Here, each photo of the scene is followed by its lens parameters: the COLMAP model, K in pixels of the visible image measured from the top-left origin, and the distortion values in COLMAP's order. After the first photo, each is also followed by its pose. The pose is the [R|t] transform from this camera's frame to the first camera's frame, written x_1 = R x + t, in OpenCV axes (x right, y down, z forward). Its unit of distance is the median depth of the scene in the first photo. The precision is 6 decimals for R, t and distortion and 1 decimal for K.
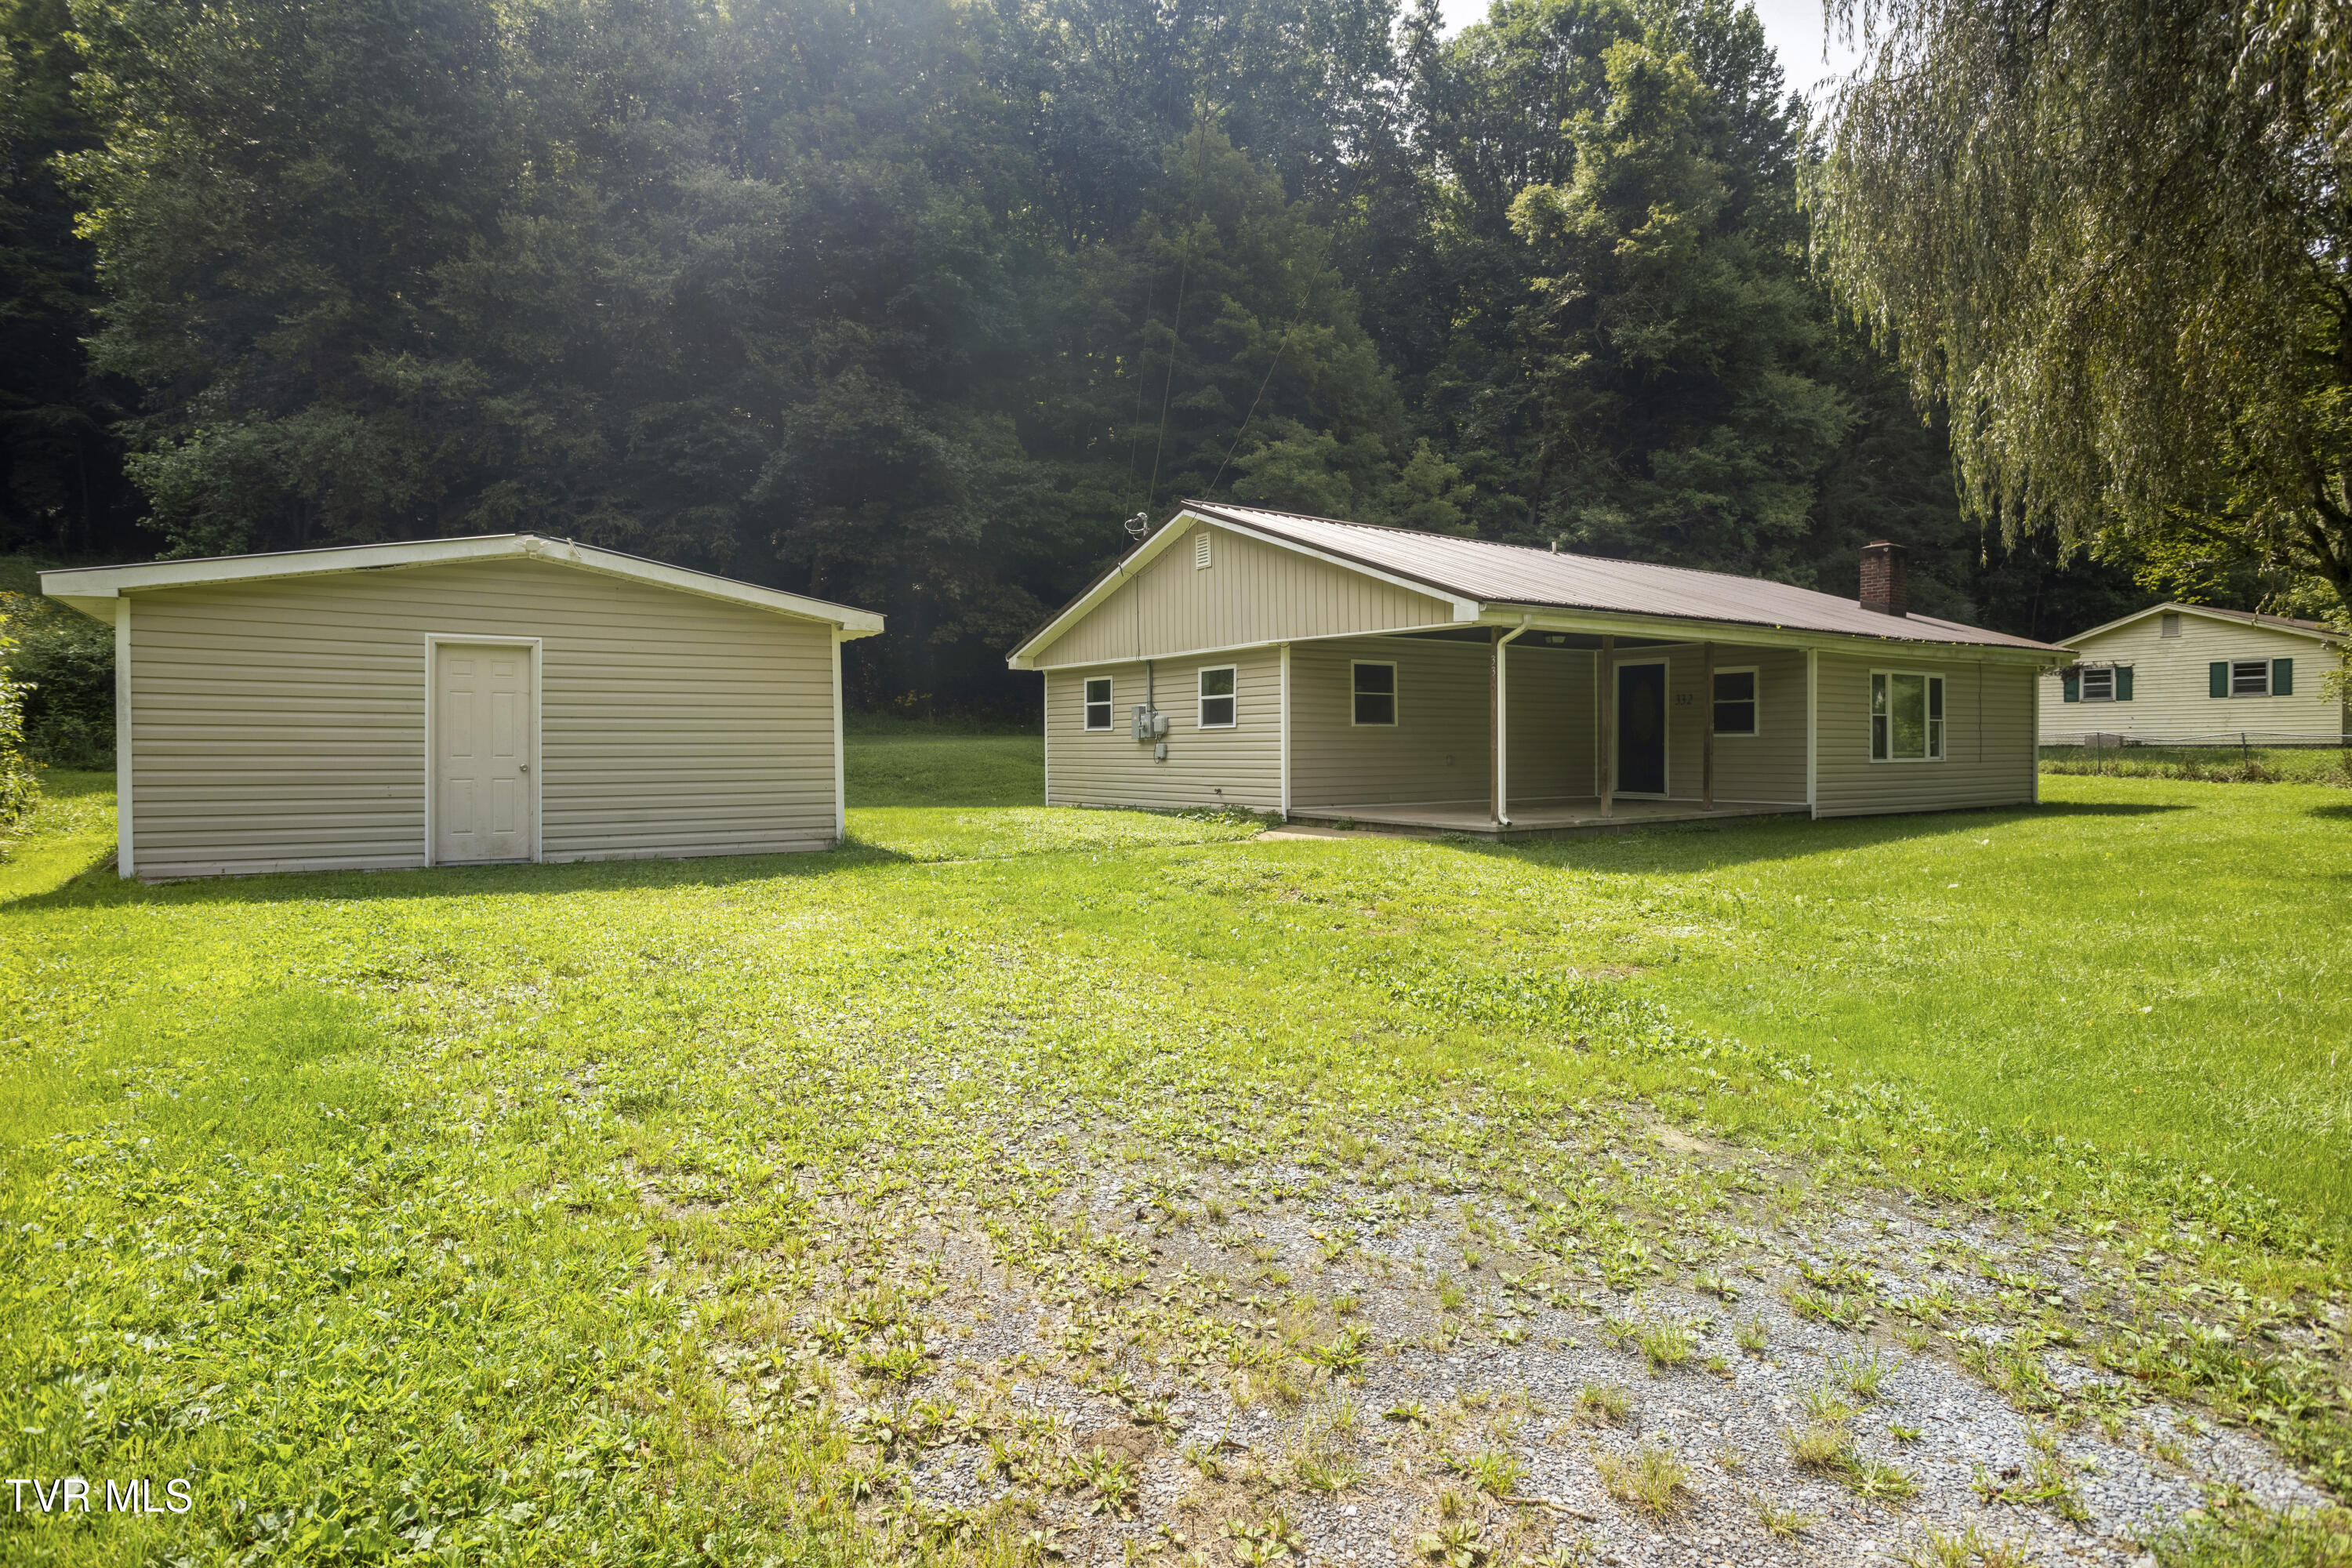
lens RADIAL K [[1324.9, 0, 1179.3], [0, 1324.9, 773.6], [0, 0, 1]] dist [-0.037976, 0.064731]
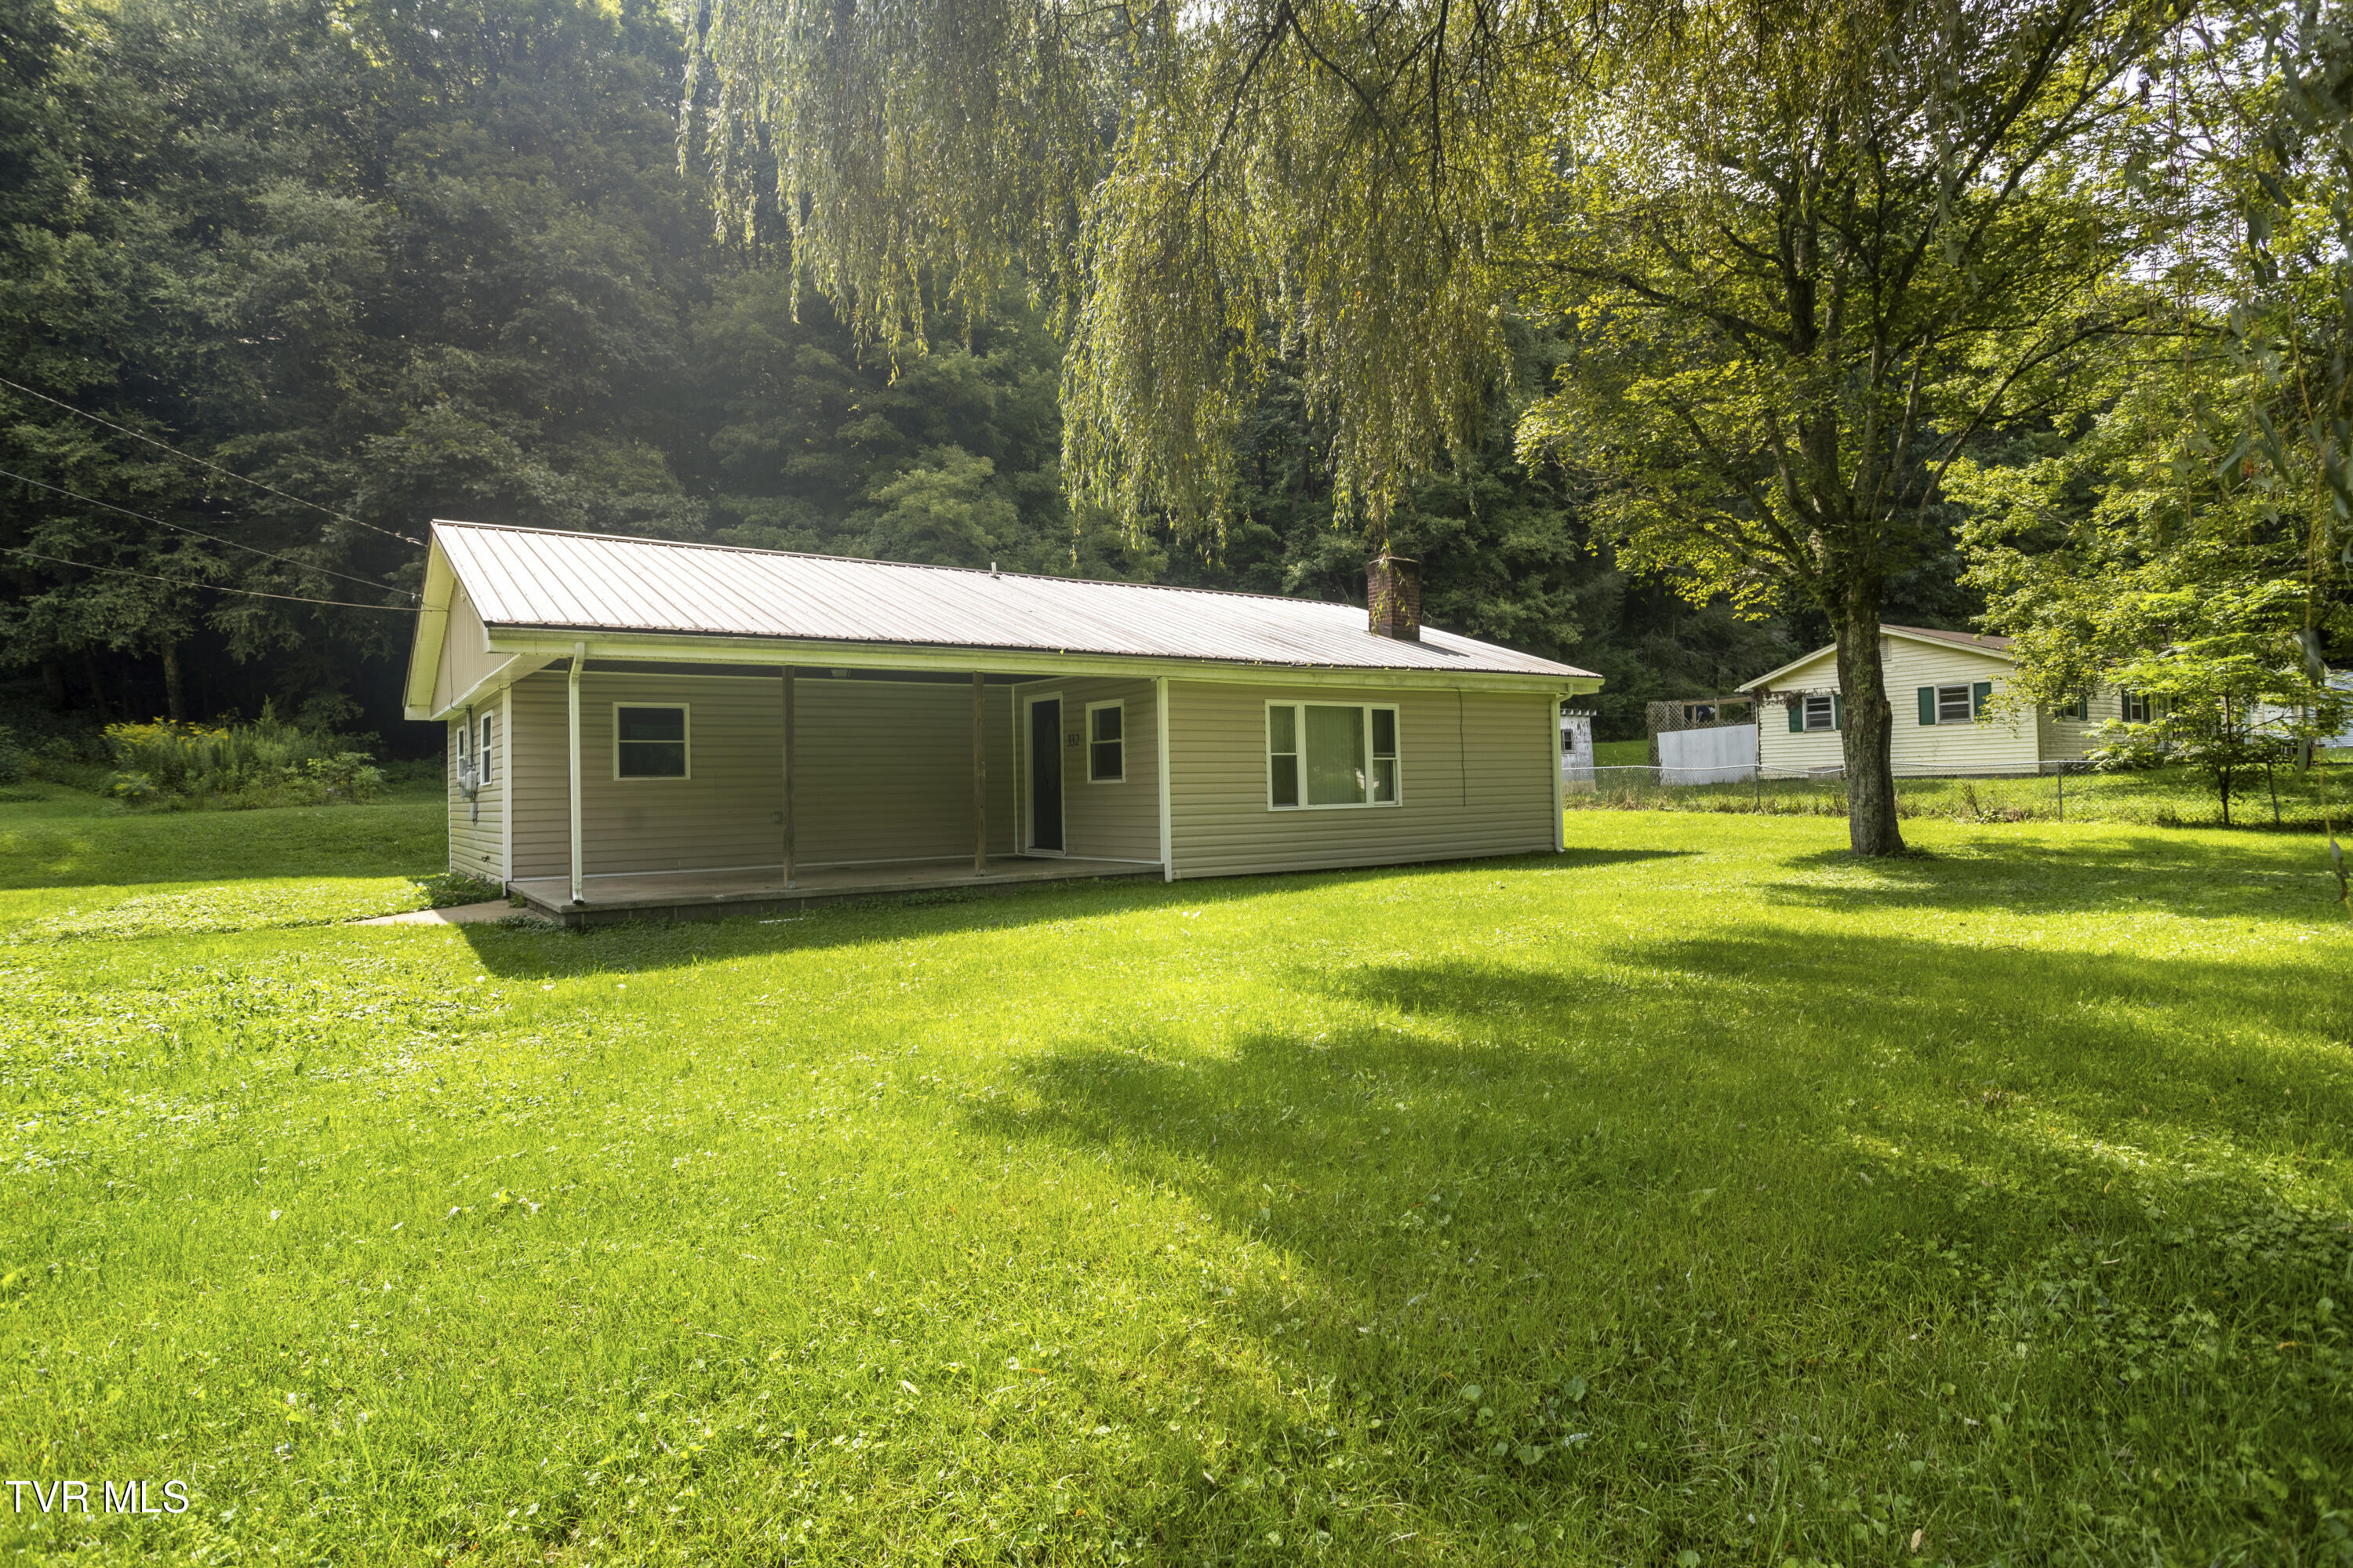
lens RADIAL K [[1325.5, 0, 1179.8], [0, 1325.5, 773.6], [0, 0, 1]] dist [-0.037976, 0.064731]
pose [[0.999774, -0.020084, 0.006990, 0.303433], [0.020313, 0.999200, -0.034460, -0.002632], [-0.006292, 0.034594, 0.999382, 0.099048]]
